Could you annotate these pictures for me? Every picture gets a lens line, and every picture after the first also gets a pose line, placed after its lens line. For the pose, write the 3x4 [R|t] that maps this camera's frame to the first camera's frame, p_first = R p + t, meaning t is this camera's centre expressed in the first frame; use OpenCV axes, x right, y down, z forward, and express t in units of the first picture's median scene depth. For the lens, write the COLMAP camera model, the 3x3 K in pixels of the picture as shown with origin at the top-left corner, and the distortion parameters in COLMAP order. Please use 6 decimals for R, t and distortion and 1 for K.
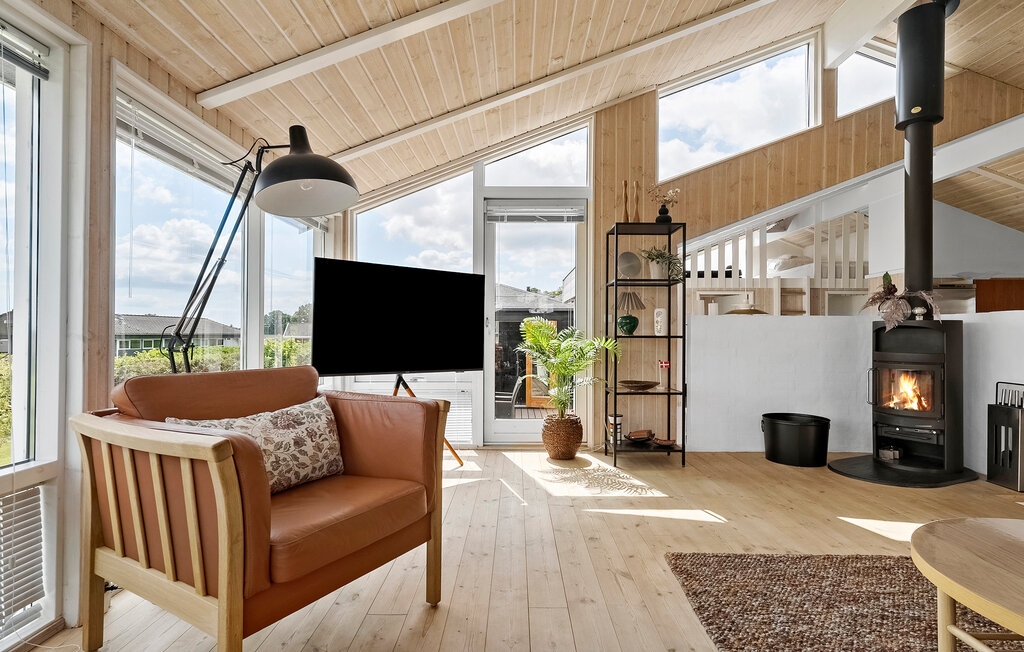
lens RADIAL K [[506.8, 0, 512.0], [0, 506.8, 326.0], [0, 0, 1]] dist [0.000488, 0.000096]
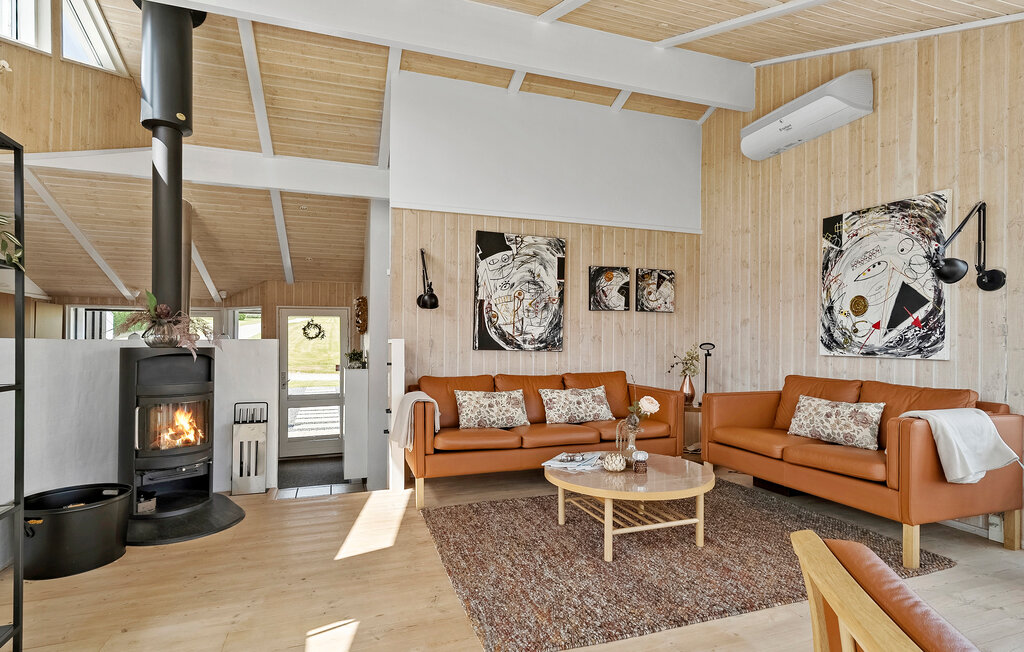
lens RADIAL K [[508.3, 0, 511.1], [0, 508.3, 352.0], [0, 0, 1]] dist [0.001908, 0.000552]
pose [[-0.333630, -0.021766, 0.942453, -0.280501], [-0.019173, 0.999683, 0.016301, -0.030436], [-0.942509, -0.012632, -0.333941, 0.761671]]
